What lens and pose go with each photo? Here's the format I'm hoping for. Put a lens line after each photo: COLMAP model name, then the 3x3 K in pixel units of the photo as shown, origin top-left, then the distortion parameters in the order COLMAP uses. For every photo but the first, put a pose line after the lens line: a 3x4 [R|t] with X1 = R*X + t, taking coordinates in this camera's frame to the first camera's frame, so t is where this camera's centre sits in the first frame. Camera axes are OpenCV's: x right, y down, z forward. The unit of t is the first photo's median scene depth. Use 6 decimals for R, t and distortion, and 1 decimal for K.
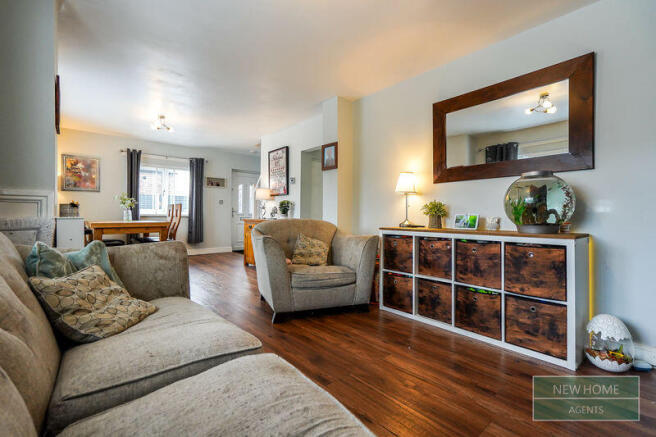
lens RADIAL K [[300.6, 0, 327.5], [0, 300.6, 209.6], [0, 0, 1]] dist [-0.017566, 0.020481]
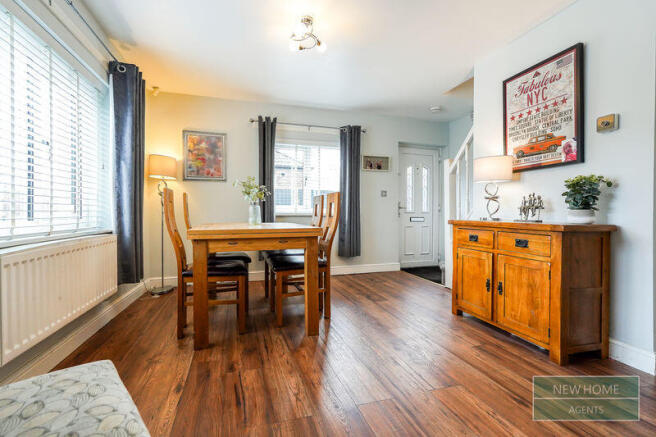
lens RADIAL K [[300.6, 0, 327.5], [0, 300.6, 209.6], [0, 0, 1]] dist [-0.017566, 0.020481]
pose [[0.919485, -0.009090, -0.393021, -0.266084], [0.010492, 0.999944, 0.001420, 0.008977], [0.392986, -0.005429, 0.919529, 0.445551]]
